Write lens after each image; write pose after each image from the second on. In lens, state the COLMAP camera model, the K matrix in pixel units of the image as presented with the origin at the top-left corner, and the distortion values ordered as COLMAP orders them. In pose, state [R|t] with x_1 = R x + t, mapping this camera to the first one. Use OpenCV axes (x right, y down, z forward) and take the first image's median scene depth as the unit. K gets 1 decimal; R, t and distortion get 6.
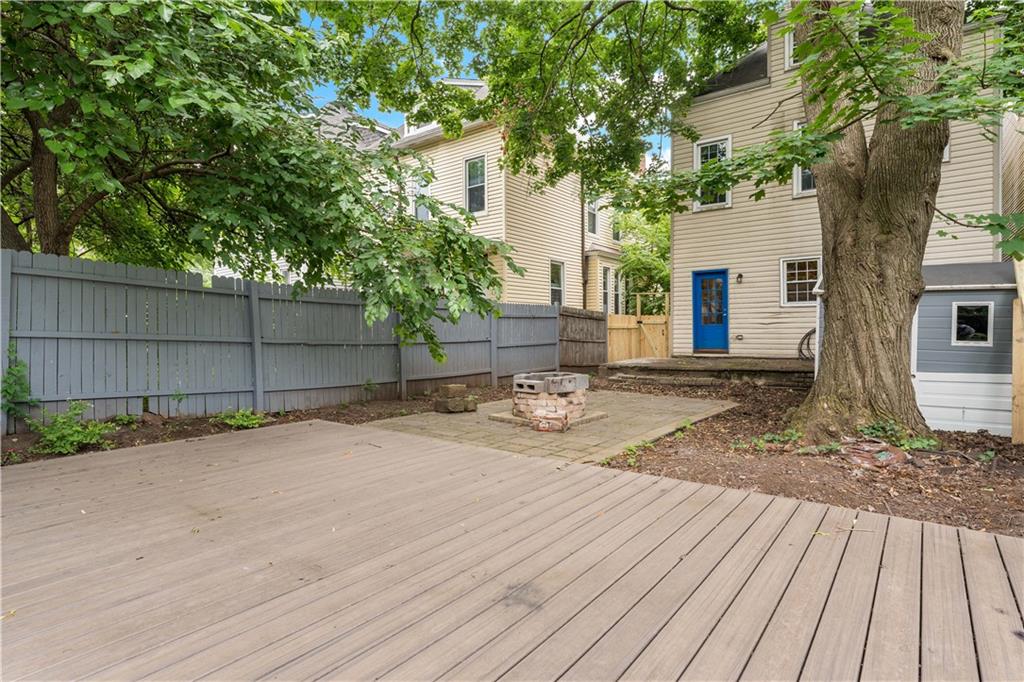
lens RADIAL K [[542.7, 0, 512.5], [0, 542.7, 336.7], [0, 0, 1]] dist [0.000781, -0.003572]
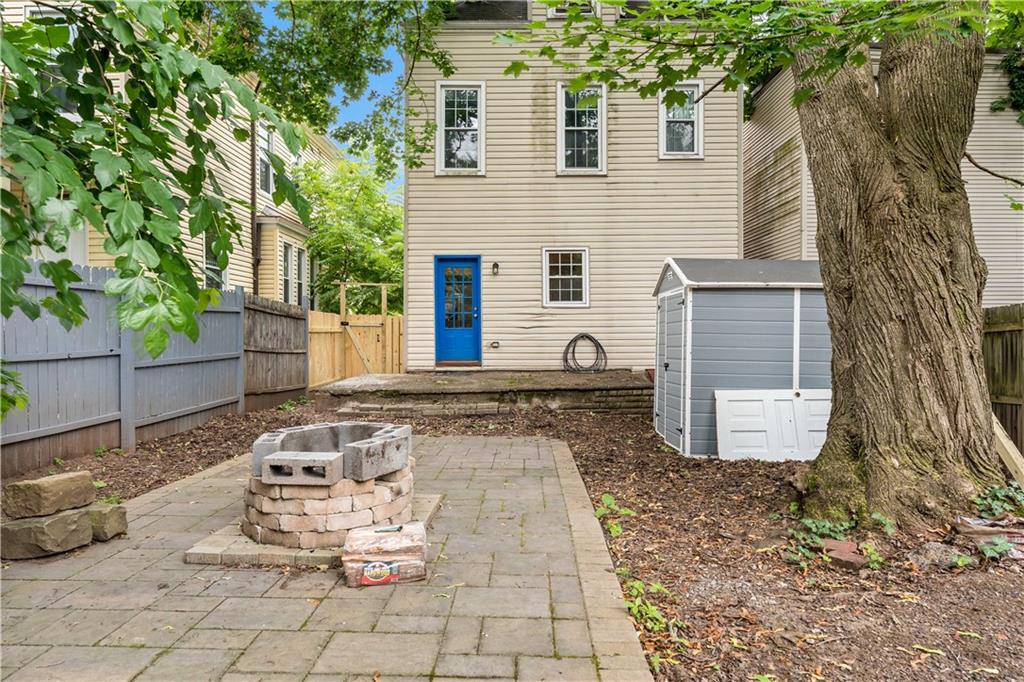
lens RADIAL K [[587.0, 0, 514.2], [0, 587.0, 337.3], [0, 0, 1]] dist [-0.002980, 0.000862]
pose [[0.795751, 0.002196, 0.605620, -0.068890], [0.002429, 0.999974, -0.006818, -0.003870], [-0.605619, 0.006896, 0.795725, 0.324133]]
